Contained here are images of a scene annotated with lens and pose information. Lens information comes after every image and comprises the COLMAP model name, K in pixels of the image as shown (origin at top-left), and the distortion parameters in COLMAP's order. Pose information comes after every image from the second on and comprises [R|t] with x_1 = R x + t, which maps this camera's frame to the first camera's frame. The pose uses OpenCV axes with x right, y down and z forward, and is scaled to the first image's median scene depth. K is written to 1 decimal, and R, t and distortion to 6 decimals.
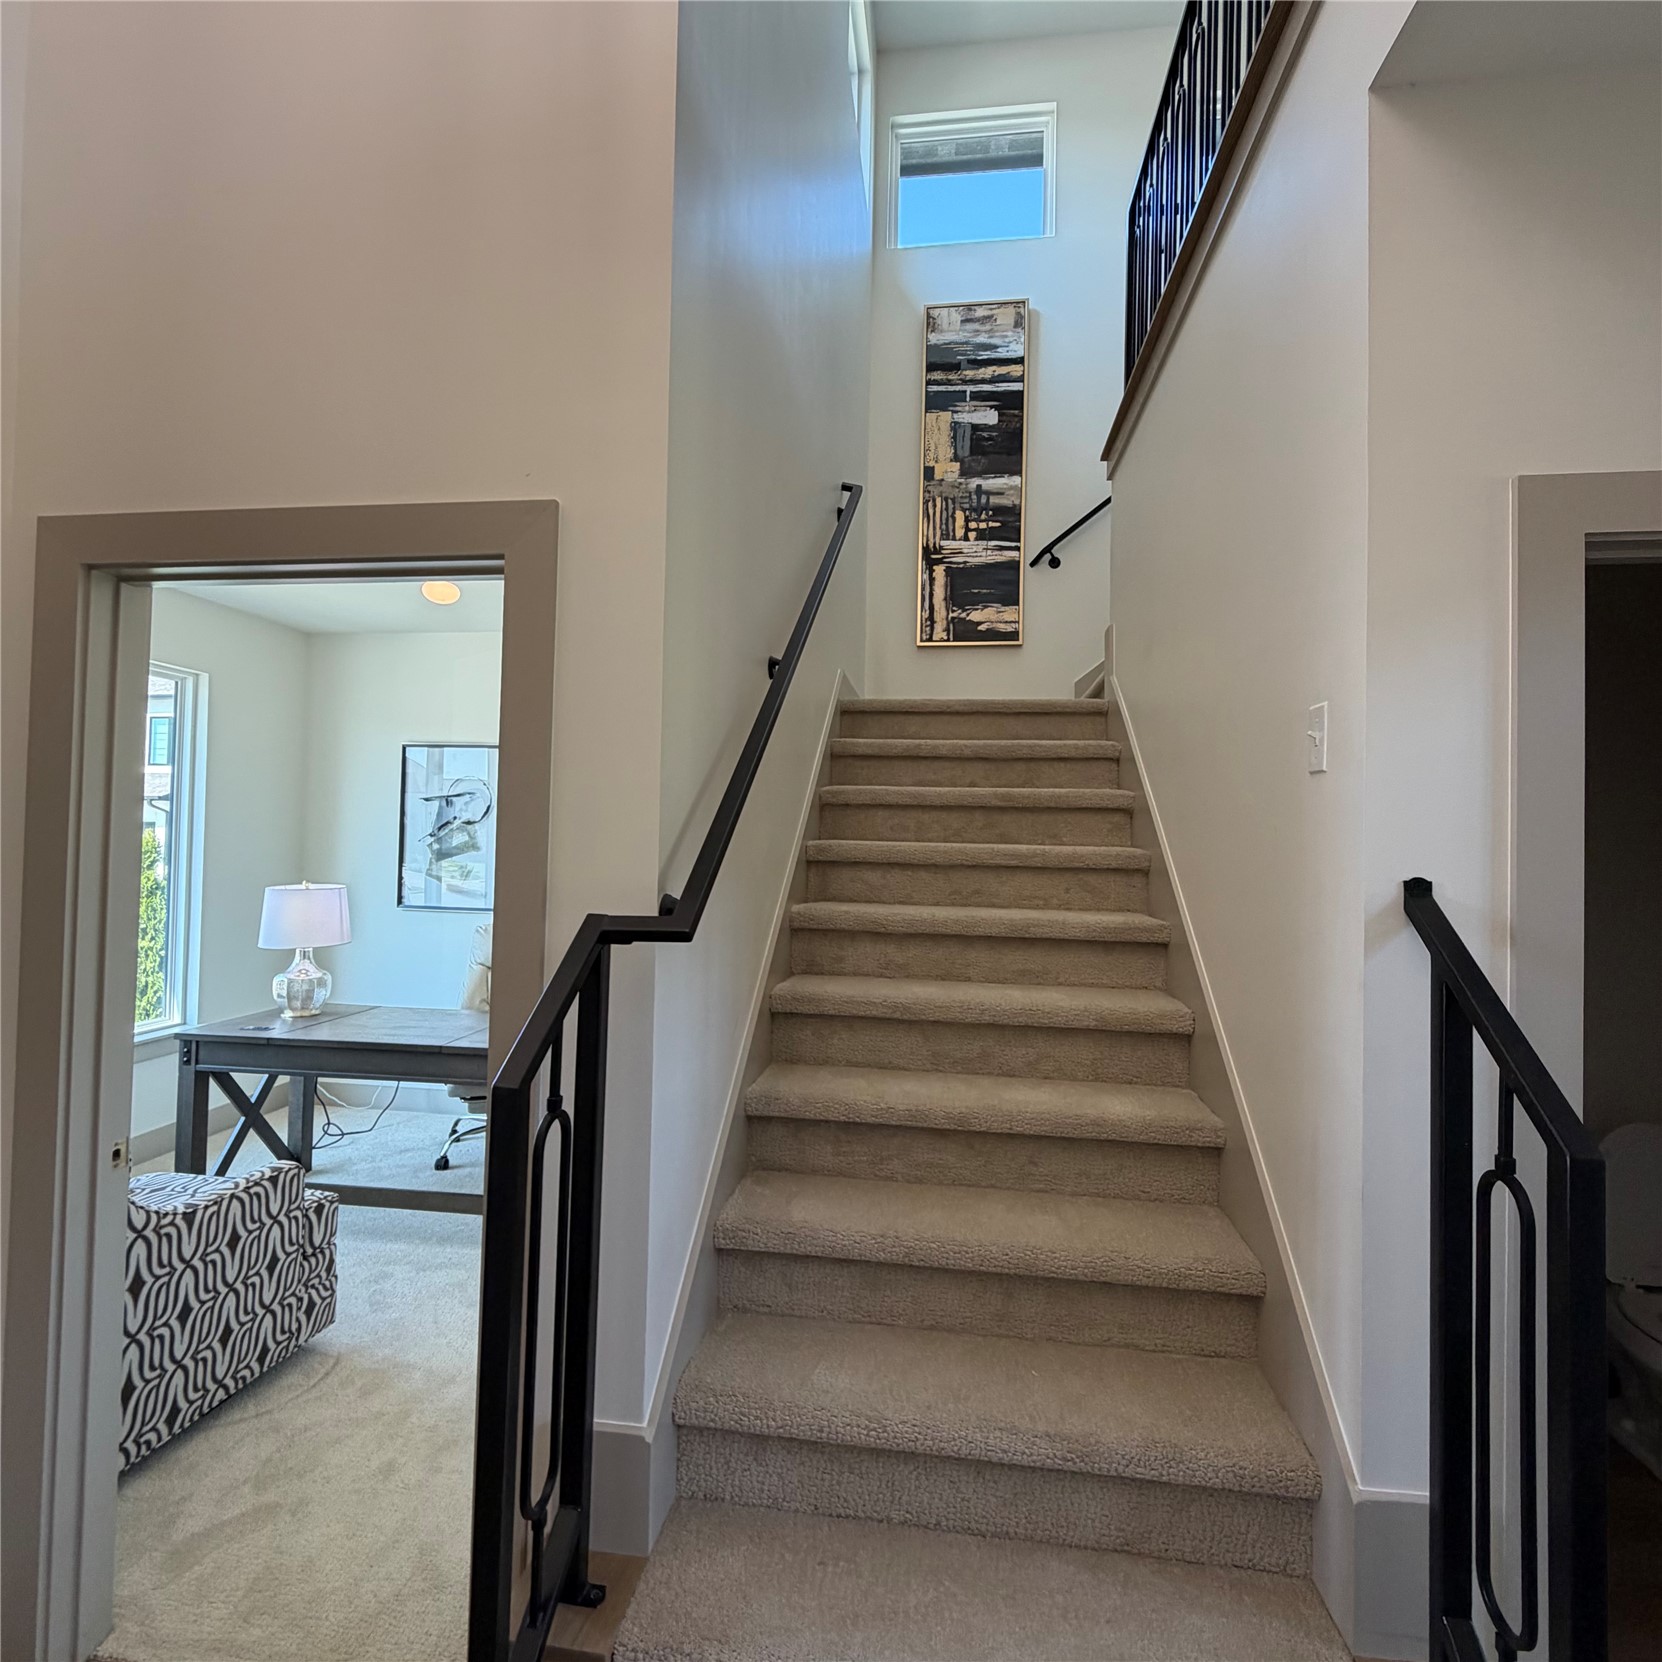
lens RADIAL K [[884.5, 0, 827.3], [0, 884.5, 826.7], [0, 0, 1]] dist [-0.000458, 0.000109]
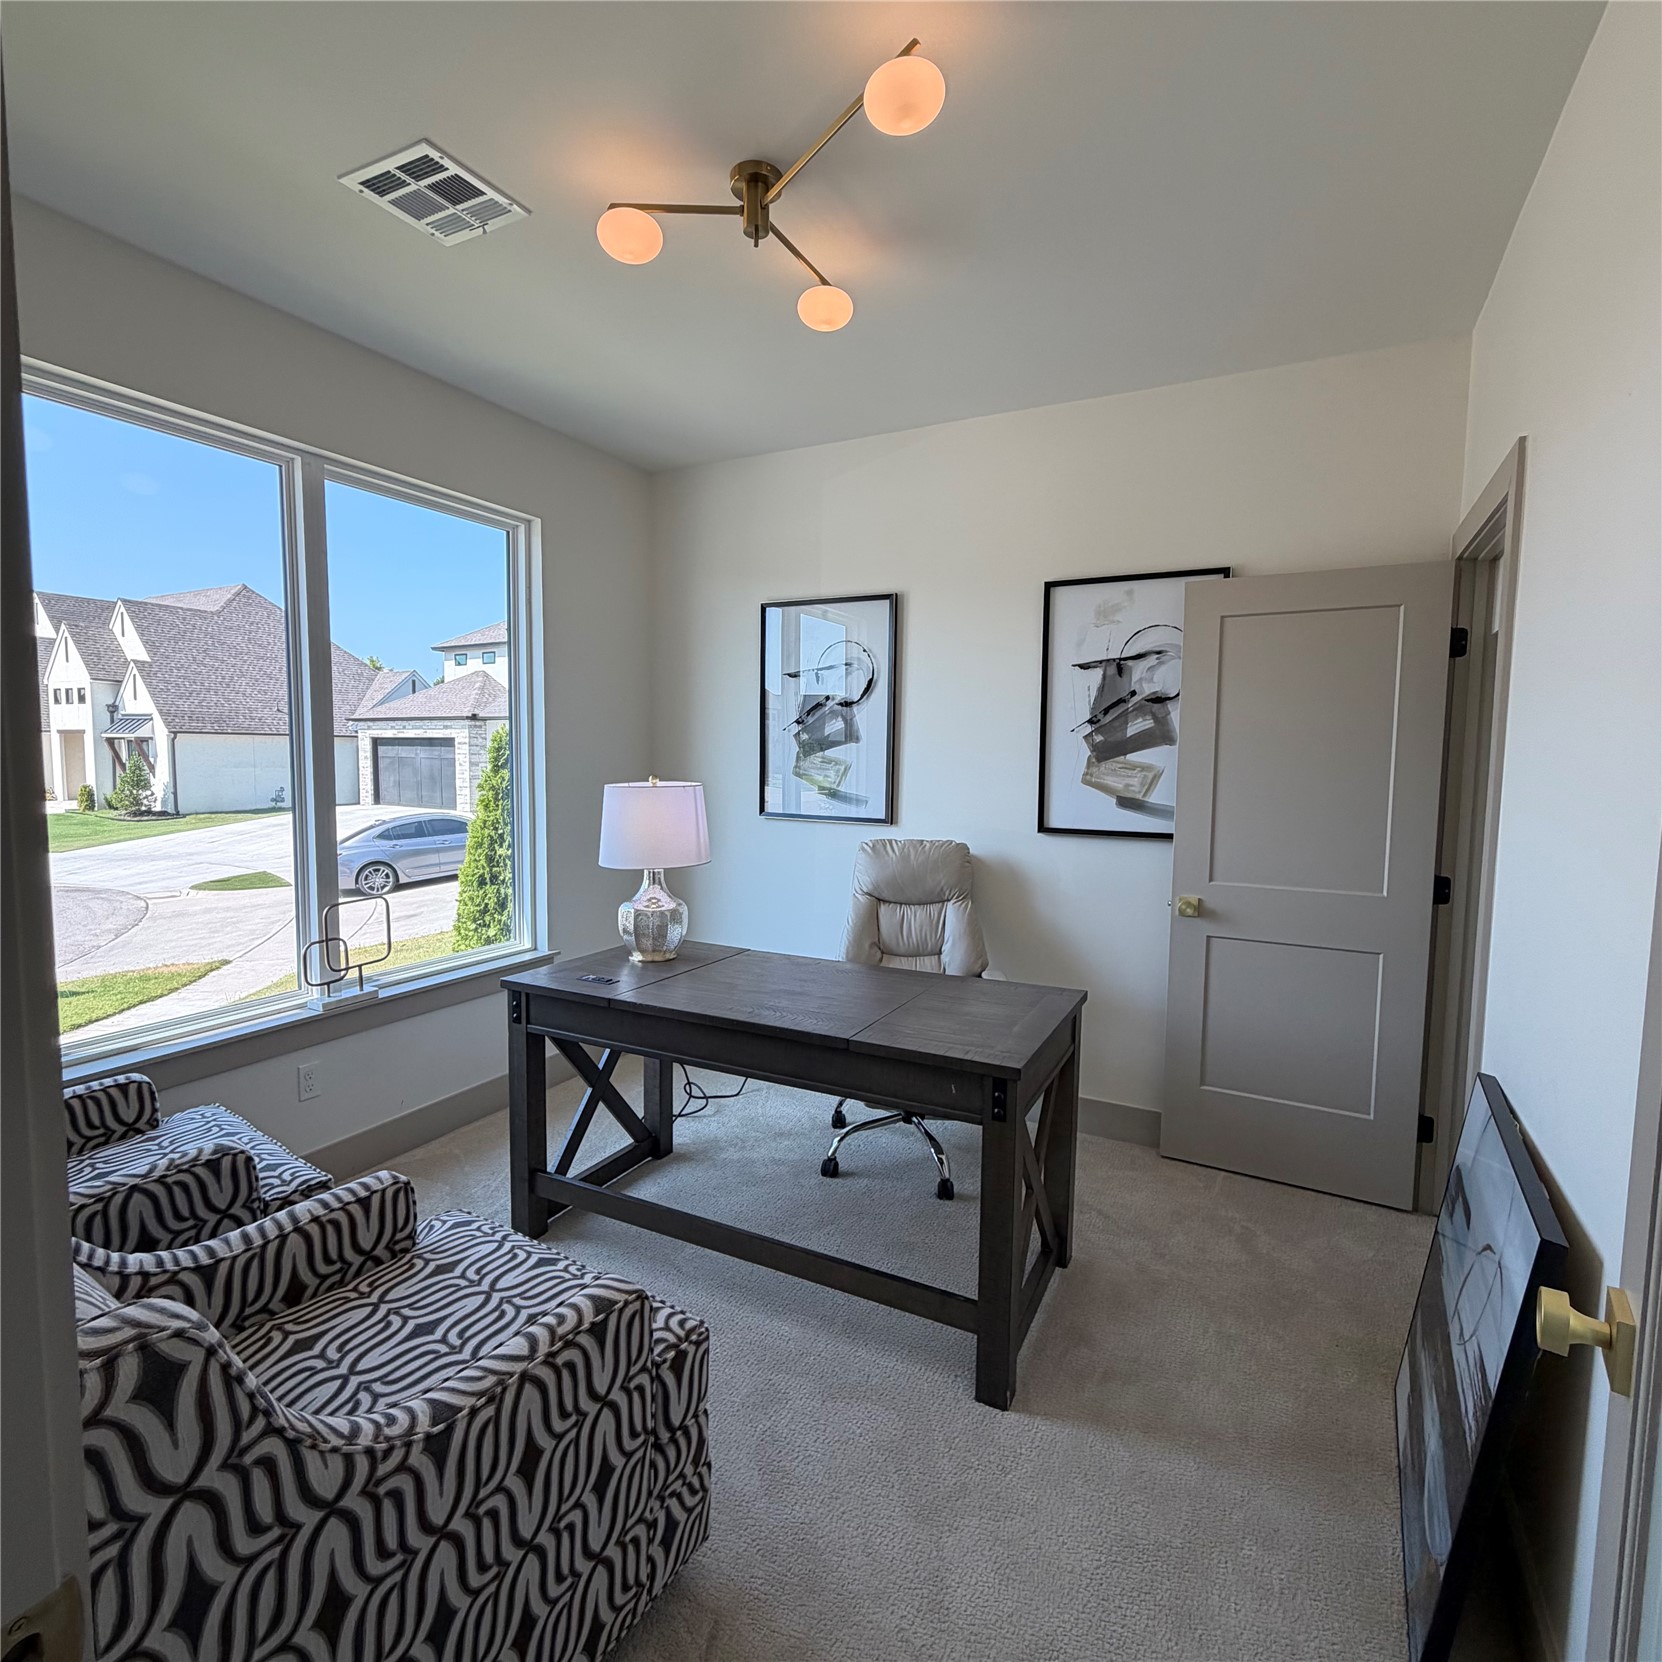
lens RADIAL K [[884.5, 0, 834.5], [0, 884.5, 828.0], [0, 0, 1]] dist [-0.000458, 0.000109]
pose [[0.940969, 0.020121, -0.337893, -0.299767], [0.013155, 0.995304, 0.095903, 0.052796], [0.338236, -0.094687, 0.936286, 0.541163]]
